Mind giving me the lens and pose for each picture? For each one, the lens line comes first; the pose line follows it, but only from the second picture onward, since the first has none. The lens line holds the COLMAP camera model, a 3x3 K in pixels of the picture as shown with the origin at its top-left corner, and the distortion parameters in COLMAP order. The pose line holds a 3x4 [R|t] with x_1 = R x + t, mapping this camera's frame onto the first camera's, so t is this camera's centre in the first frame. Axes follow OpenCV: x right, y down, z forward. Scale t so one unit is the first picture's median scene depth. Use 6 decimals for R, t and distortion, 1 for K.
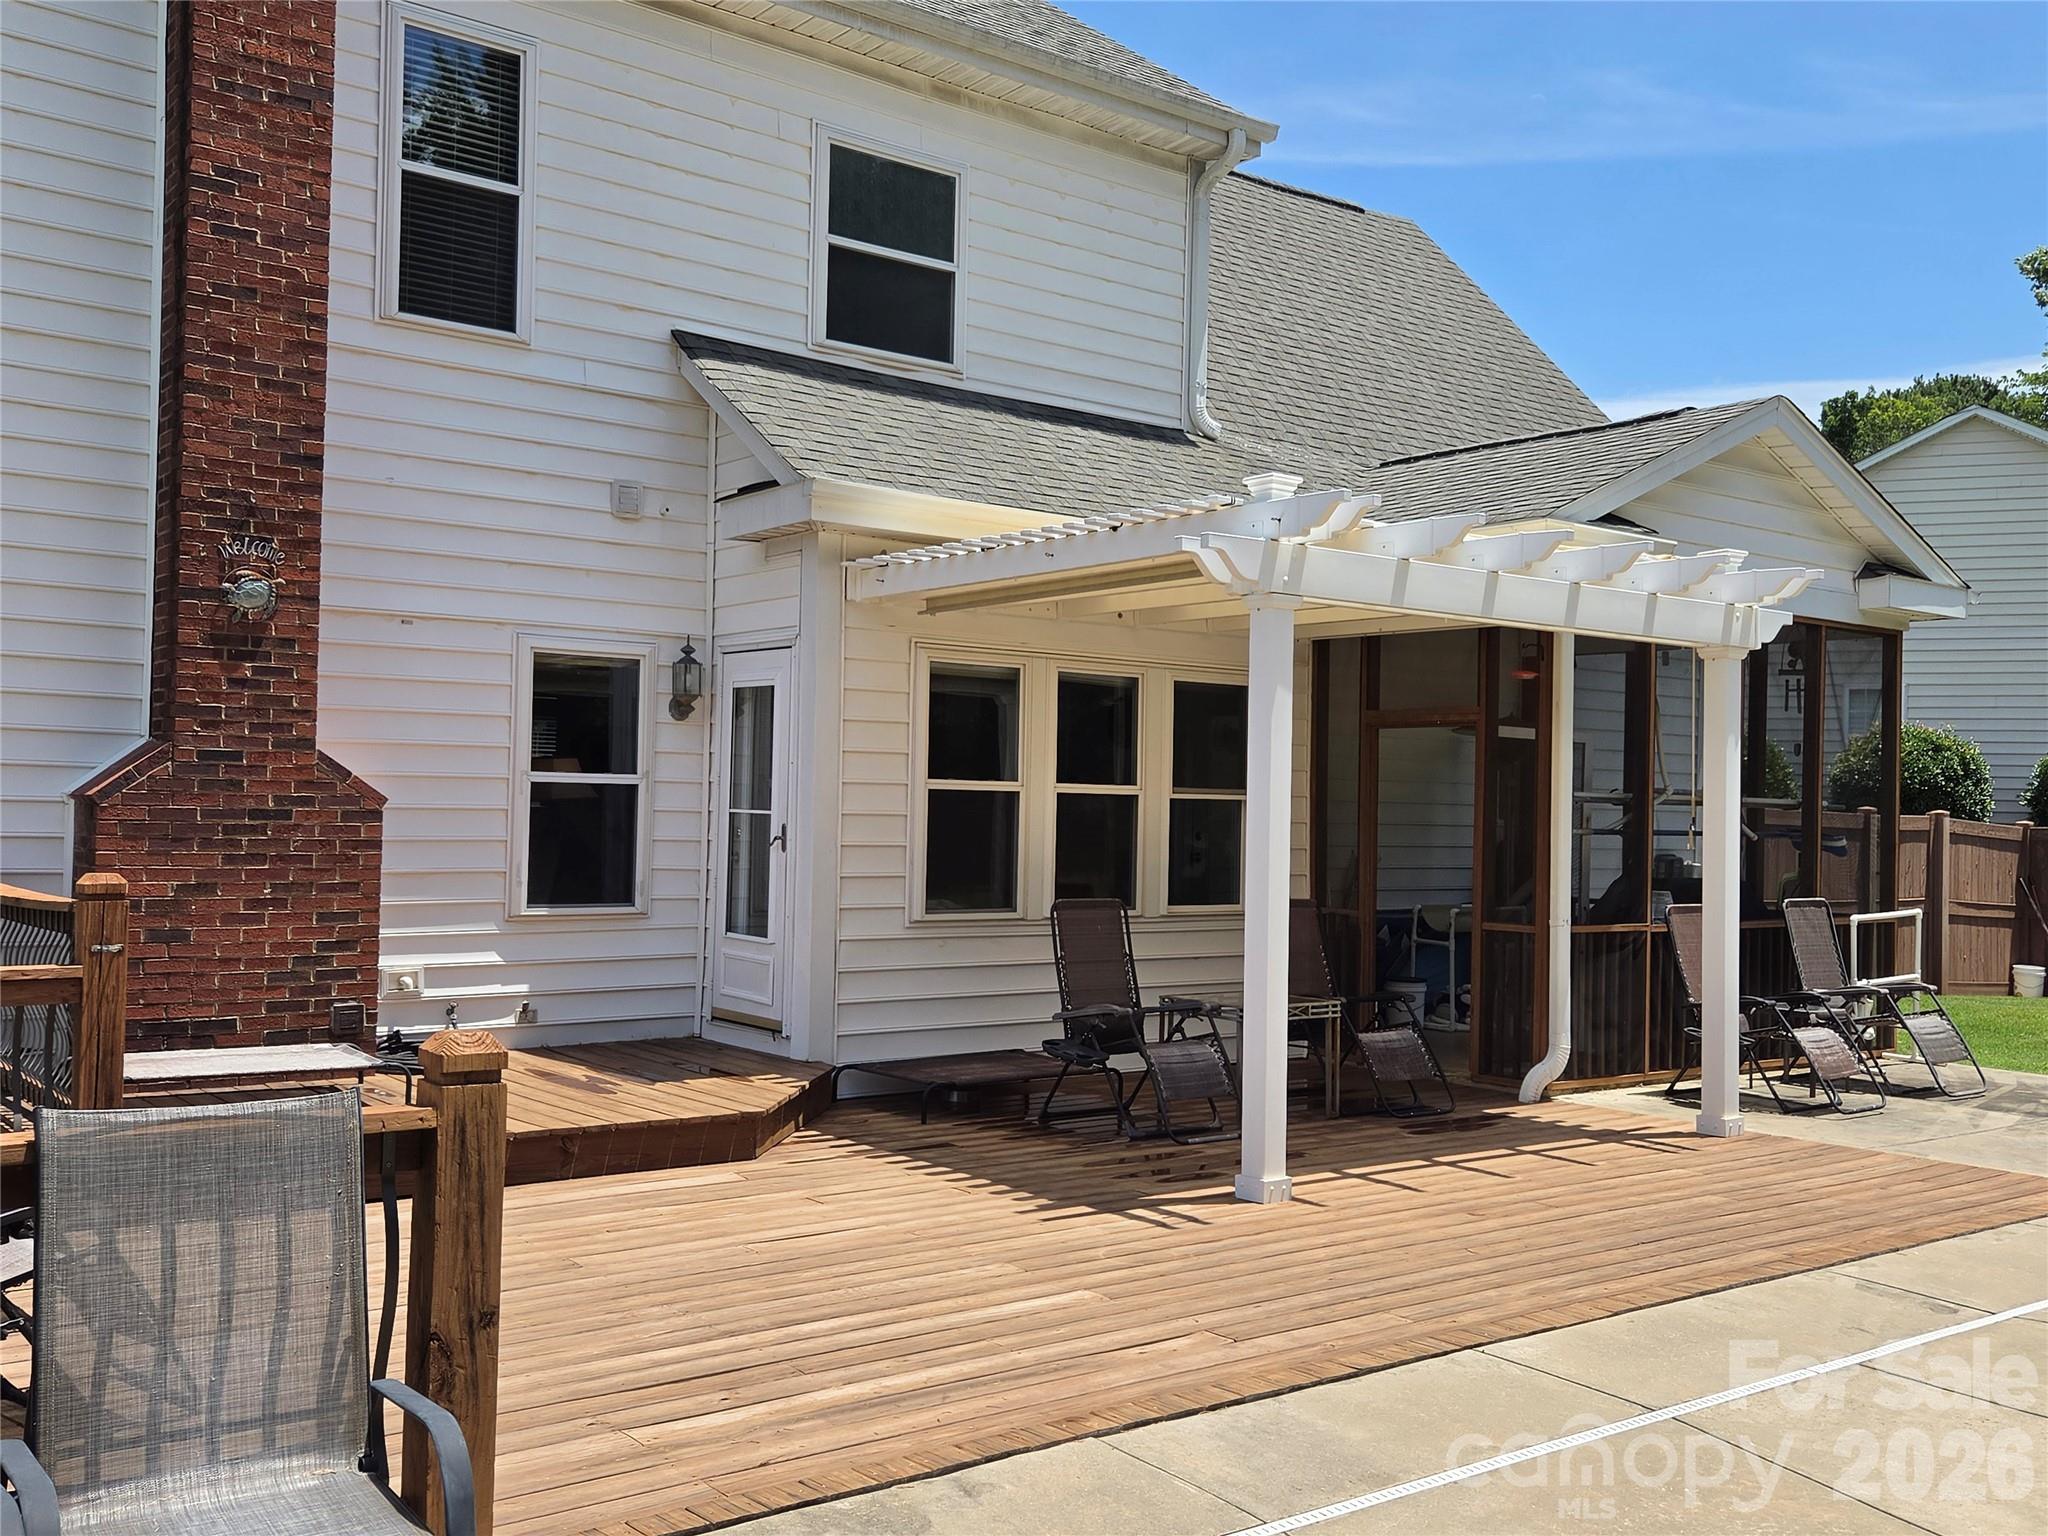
lens RADIAL K [[1947.6, 0, 1024.0], [0, 1947.6, 768.0], [0, 0, 1]] dist [0.104155, -0.142147]
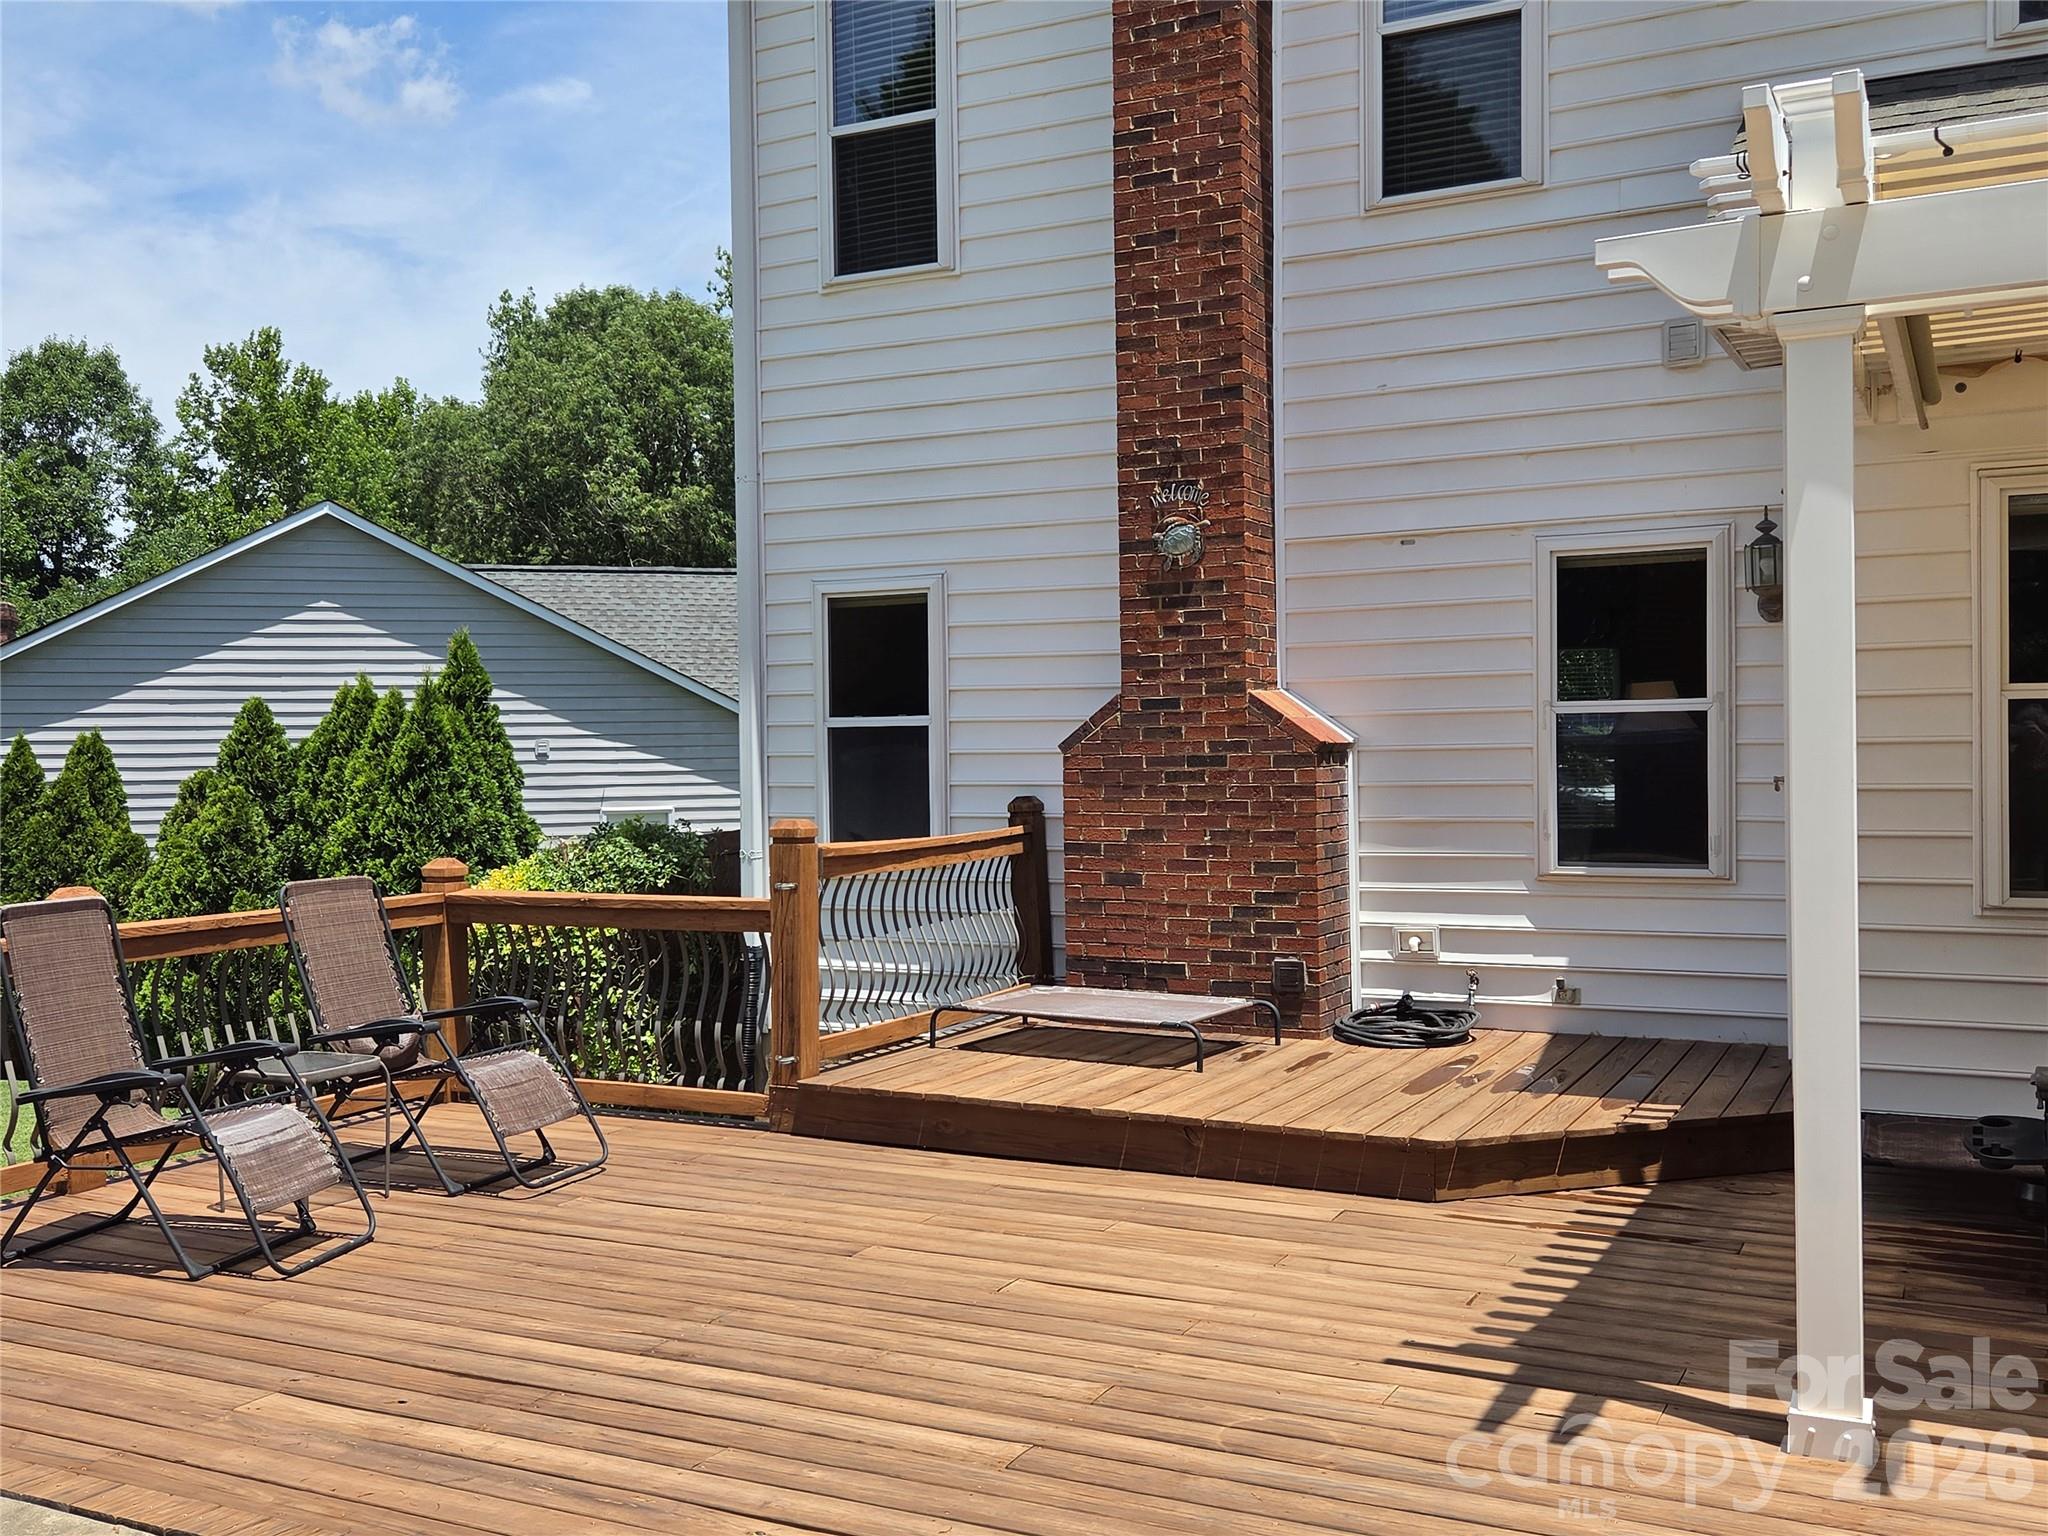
lens RADIAL K [[1947.6, 0, 1024.0], [0, 1947.6, 768.0], [0, 0, 1]] dist [0.104155, -0.142147]
pose [[0.412862, -0.013548, -0.910693, 0.467601], [0.042845, 0.999071, 0.004561, 0.018795], [0.909785, -0.040901, 0.413059, 0.514134]]
